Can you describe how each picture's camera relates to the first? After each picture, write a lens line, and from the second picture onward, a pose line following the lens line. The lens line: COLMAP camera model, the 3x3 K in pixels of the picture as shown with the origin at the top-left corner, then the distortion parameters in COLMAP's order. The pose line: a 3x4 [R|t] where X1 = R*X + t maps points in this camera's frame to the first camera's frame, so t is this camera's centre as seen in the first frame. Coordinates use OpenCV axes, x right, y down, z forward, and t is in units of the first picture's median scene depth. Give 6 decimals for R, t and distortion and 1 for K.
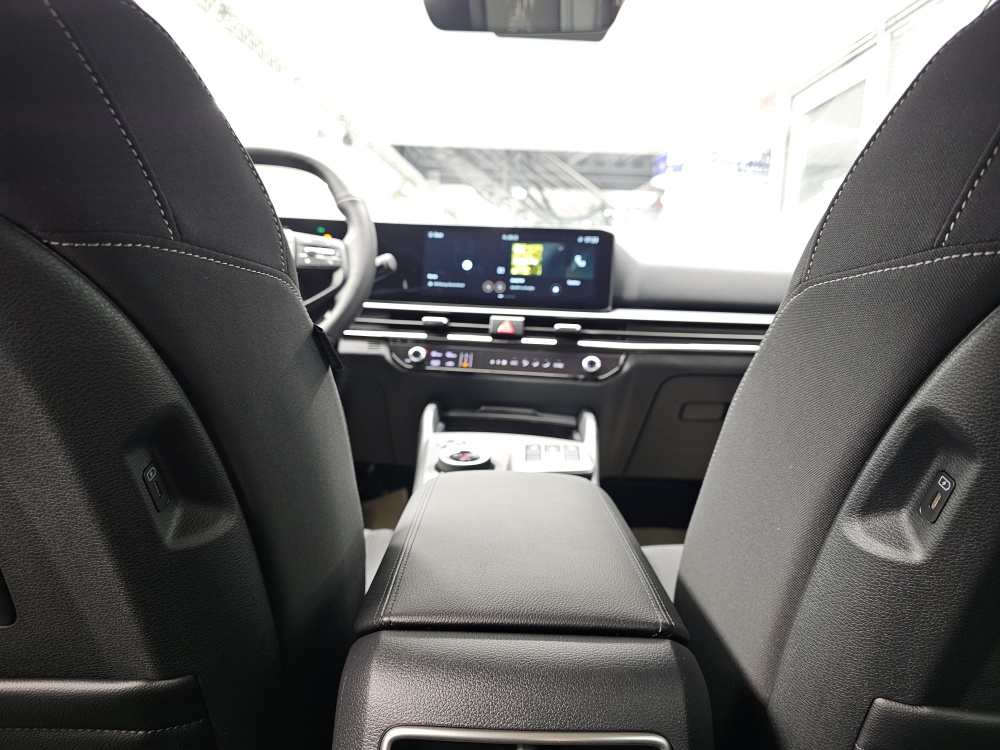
lens RADIAL K [[672.0, 0, 493.1], [0, 672.0, 371.1], [0, 0, 1]] dist [0.054548, -0.059913]
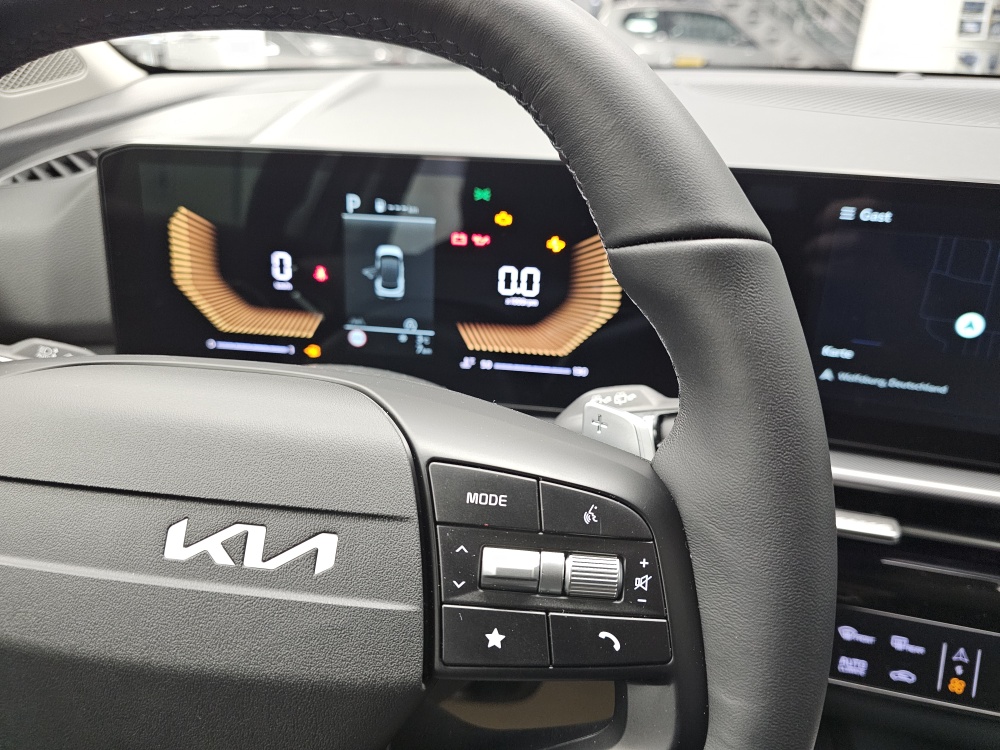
lens RADIAL K [[692.0, 0, 500.0], [0, 692.0, 375.0], [0, 0, 1]] dist [0.042321, -0.068426]
pose [[0.988907, 0.040627, -0.142874, -0.204903], [0.005860, 0.950450, 0.310823, -0.240608], [0.148422, -0.308212, 0.939668, 0.698817]]
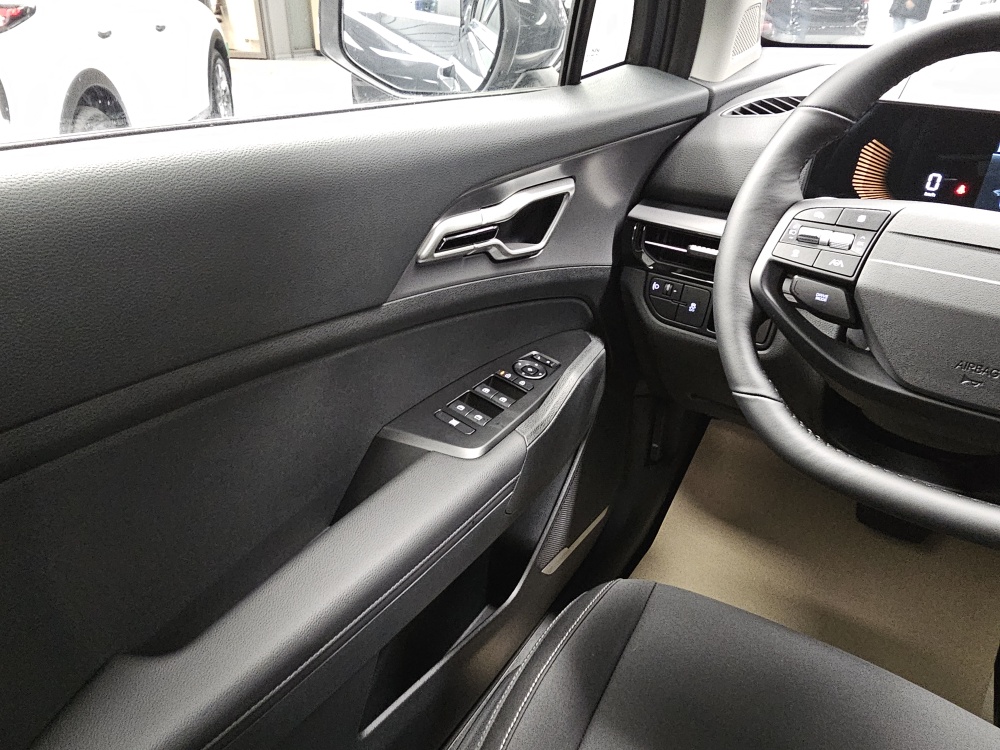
lens RADIAL K [[674.2, 0, 500.0], [0, 674.2, 375.0], [0, 0, 1]] dist [0.000317, -0.001112]
pose [[0.831854, 0.260673, -0.489968, -0.356024], [-0.063037, 0.921498, 0.383233, -0.226852], [0.551403, -0.287908, 0.782984, 0.350021]]
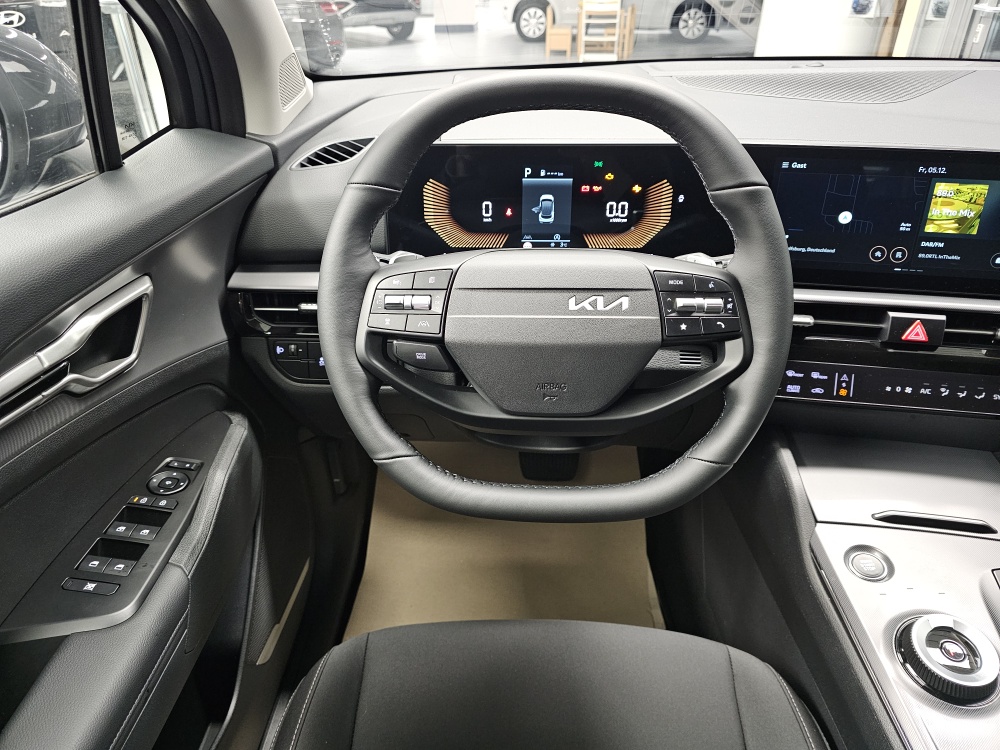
lens RADIAL K [[672.0, 0, 493.1], [0, 672.0, 371.1], [0, 0, 1]] dist [0.054548, -0.059913]
pose [[0.997808, -0.020403, -0.062944, -0.329058], [0.043684, 0.917620, 0.395051, -0.295372], [0.049699, -0.396935, 0.916500, 0.383534]]
